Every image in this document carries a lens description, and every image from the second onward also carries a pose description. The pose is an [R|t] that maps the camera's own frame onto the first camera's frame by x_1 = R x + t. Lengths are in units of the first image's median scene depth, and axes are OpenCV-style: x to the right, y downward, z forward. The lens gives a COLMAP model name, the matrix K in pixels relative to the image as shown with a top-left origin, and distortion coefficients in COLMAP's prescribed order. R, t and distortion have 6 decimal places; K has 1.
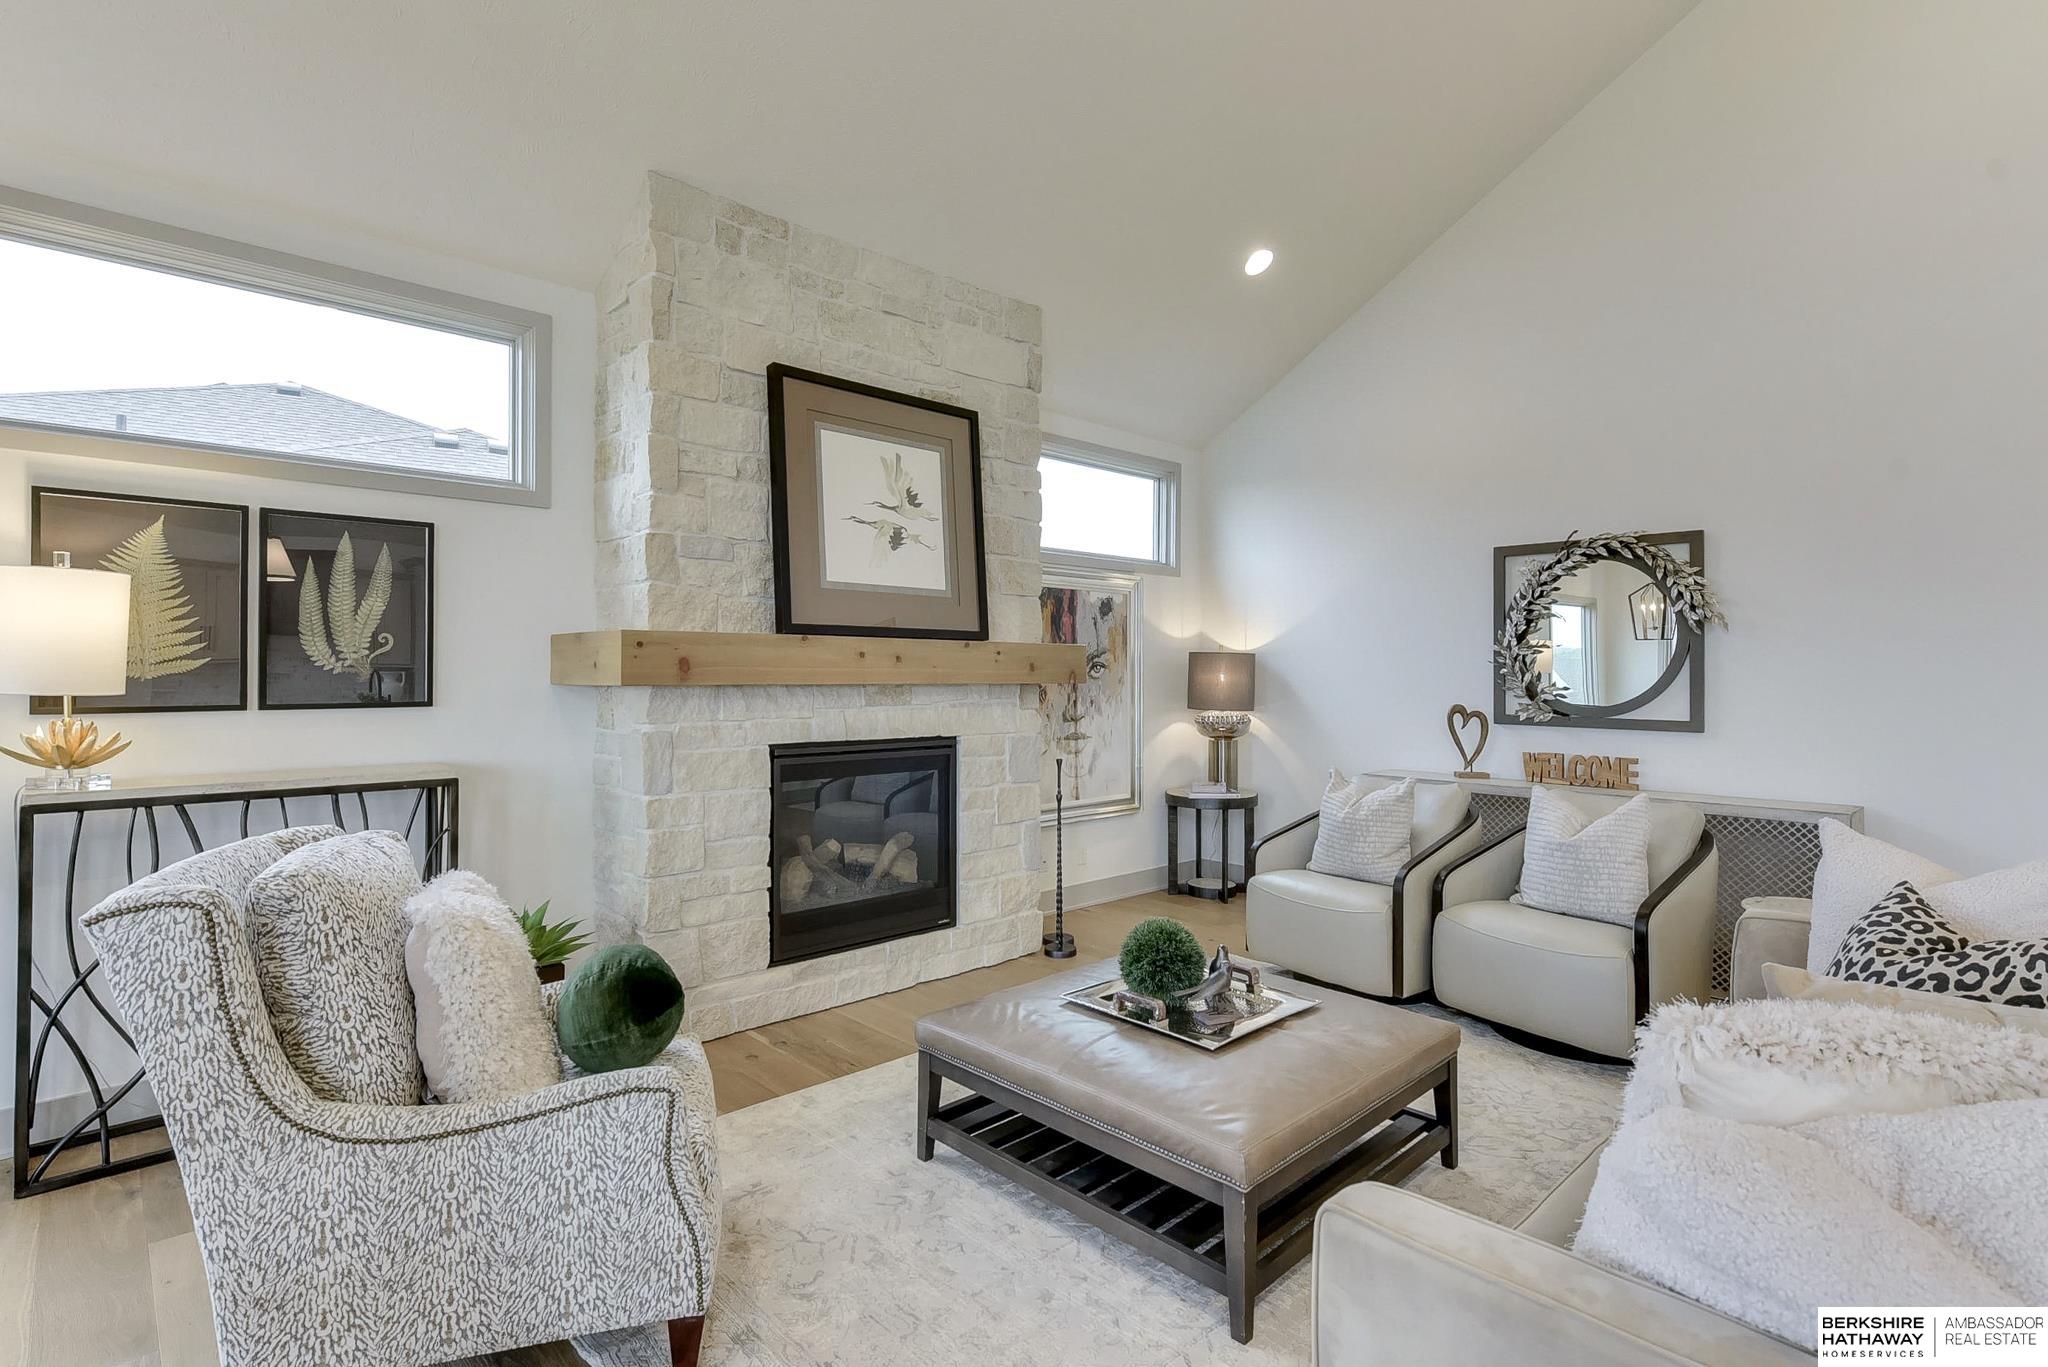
lens RADIAL K [[1000.7, 0, 1010.9], [0, 1000.7, 664.5], [0, 0, 1]] dist [0.007254, -0.004941]
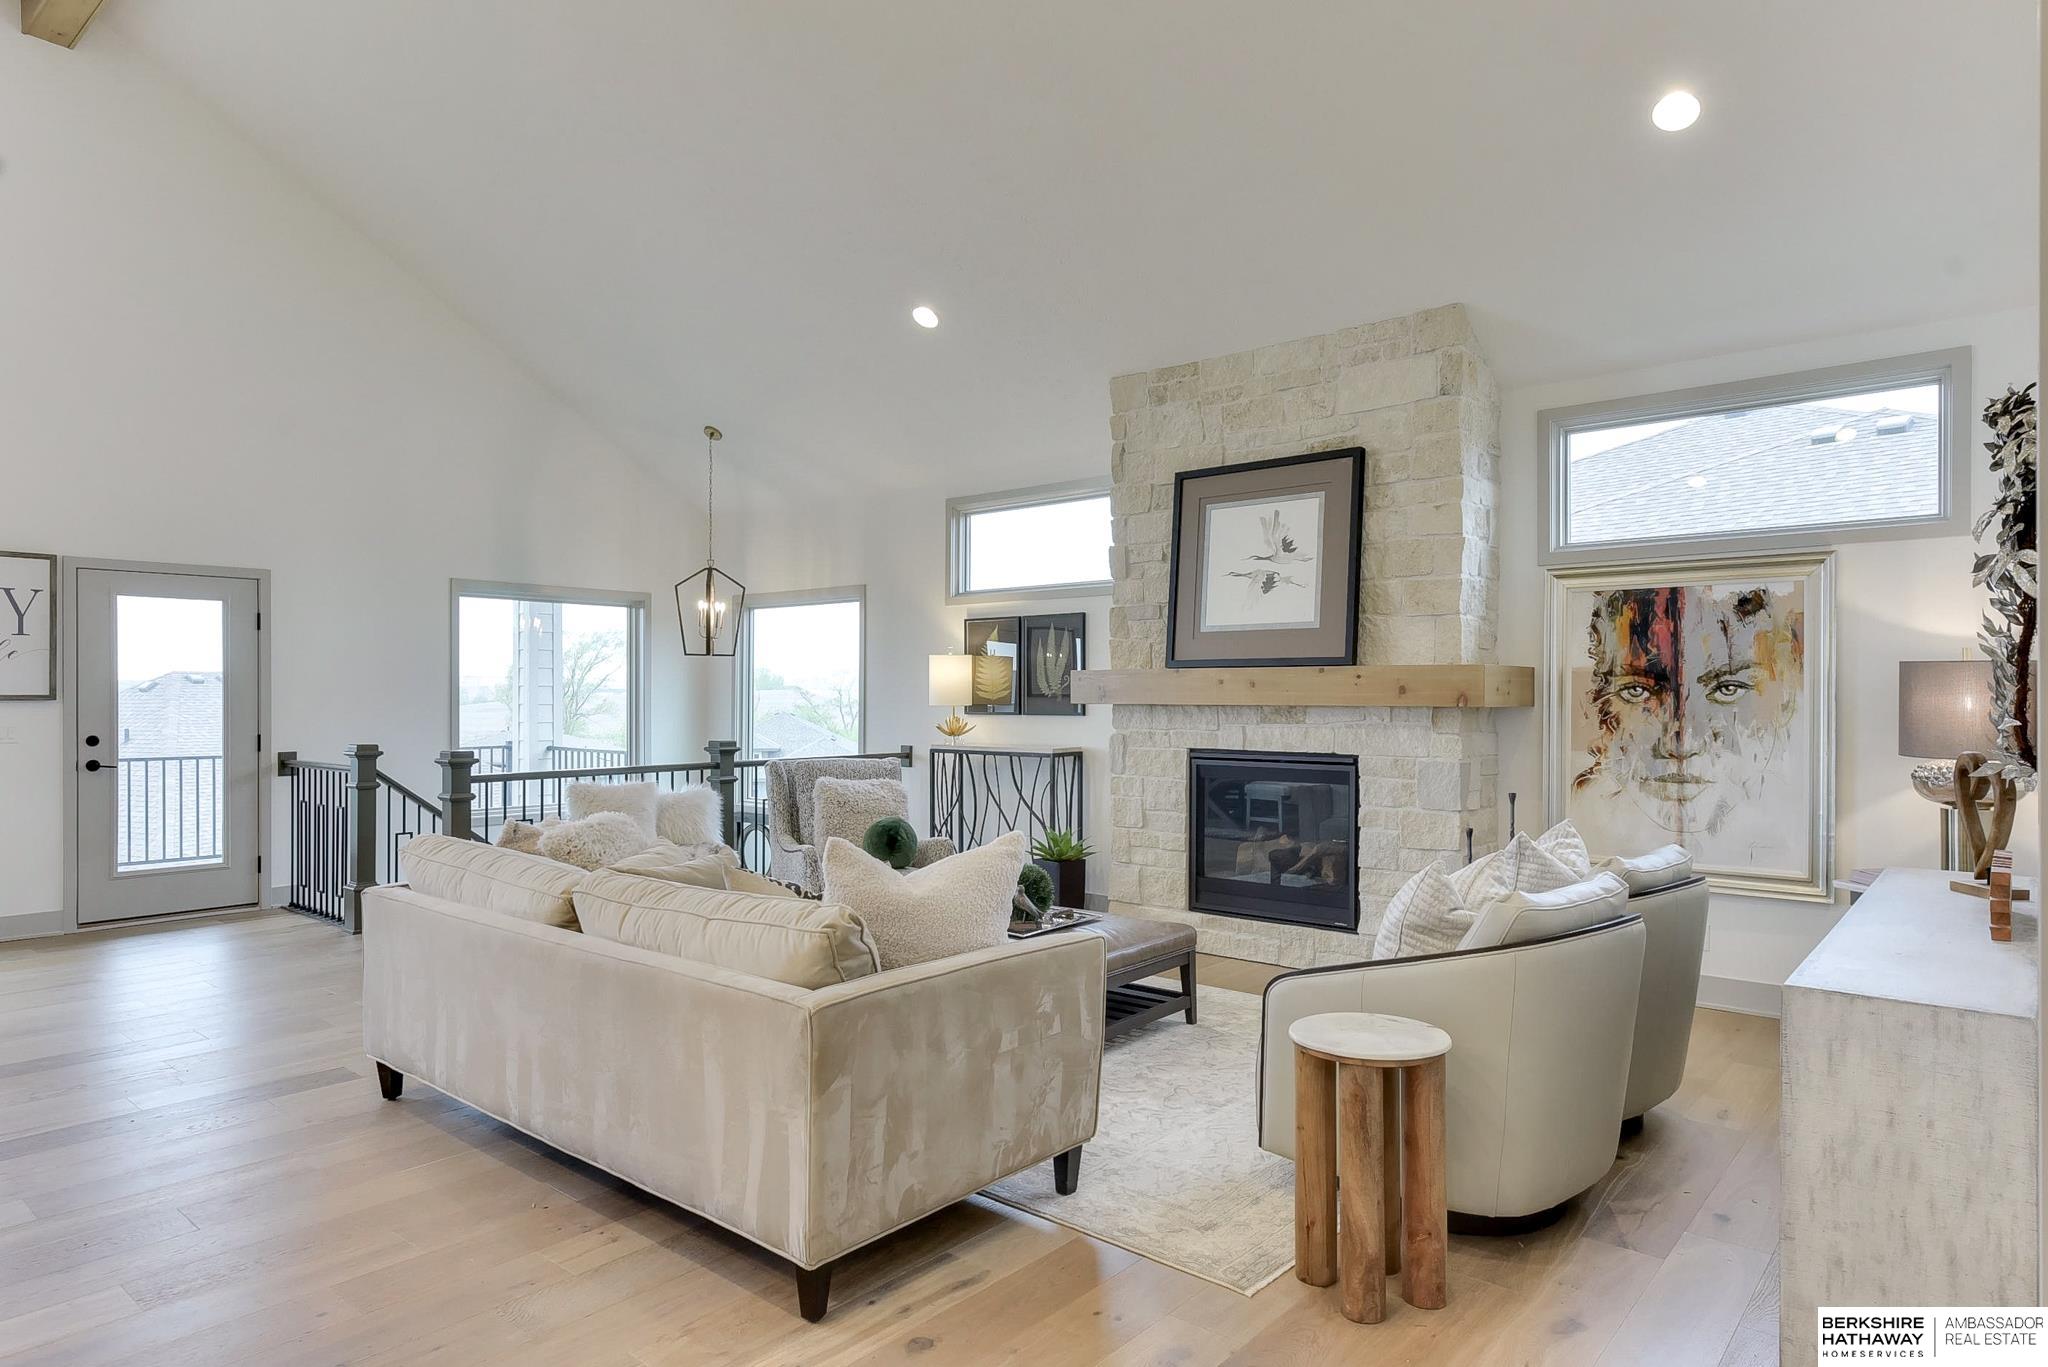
lens RADIAL K [[1202.9, 0, 1016.3], [0, 1202.9, 701.8], [0, 0, 1]] dist [-0.006212, 0.002228]
pose [[0.104271, 0.001620, -0.994548, 1.390528], [0.007448, 0.999969, 0.002410, 0.010543], [0.994521, -0.007659, 0.104256, 0.598645]]
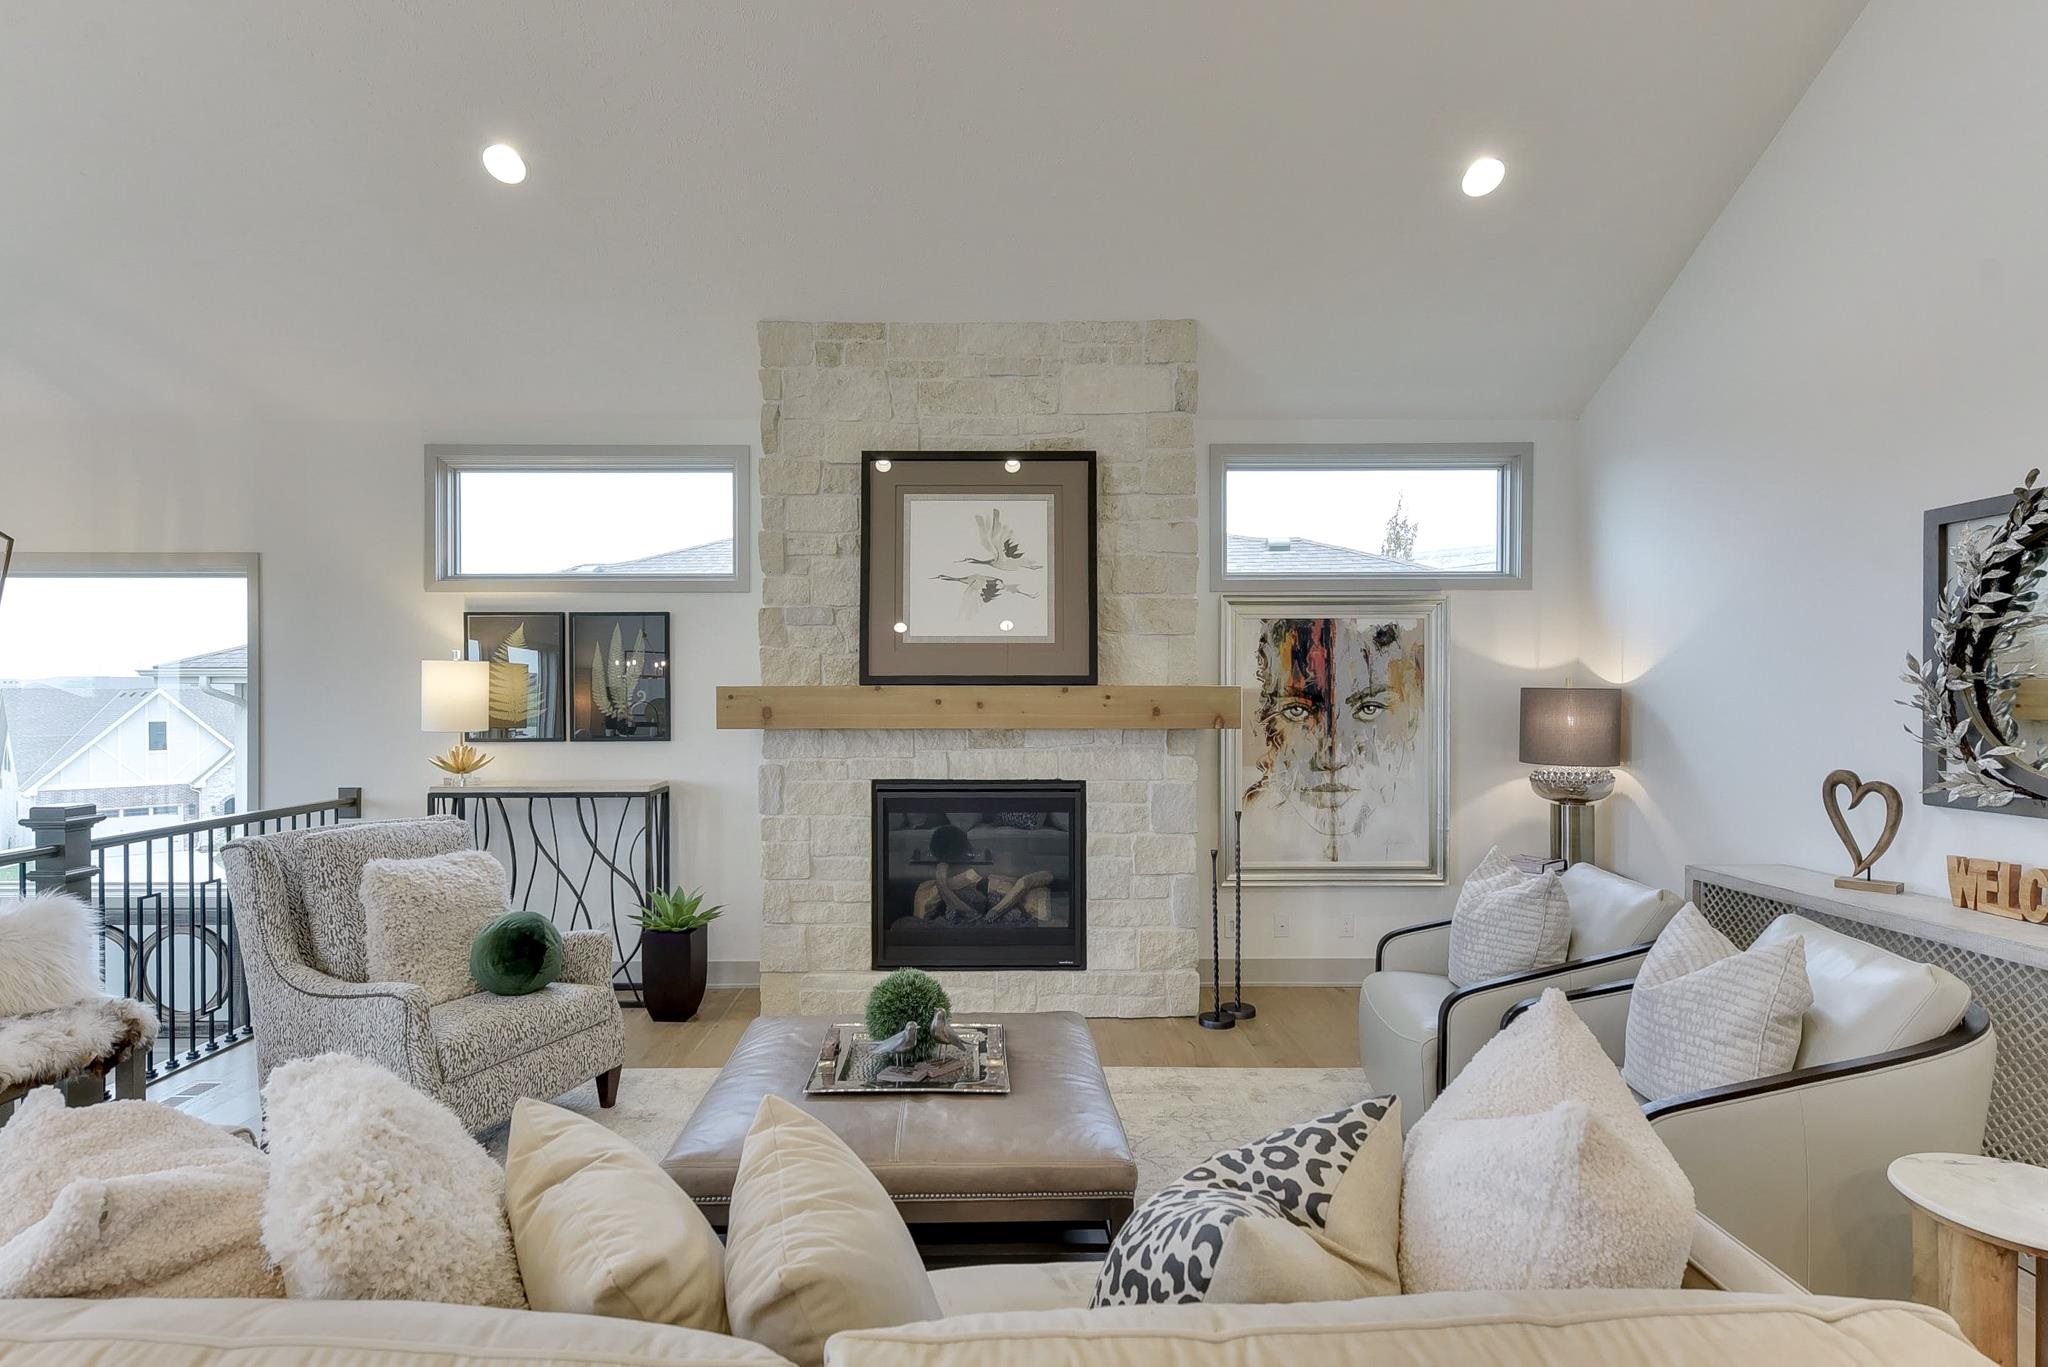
lens RADIAL K [[1000.7, 0, 989.7], [0, 1000.7, 709.5], [0, 0, 1]] dist [0.007254, -0.004941]
pose [[0.733121, 0.001990, -0.680095, 0.656842], [0.009430, 0.999870, 0.013091, -0.015590], [0.680032, -0.016010, 0.733007, 0.243204]]
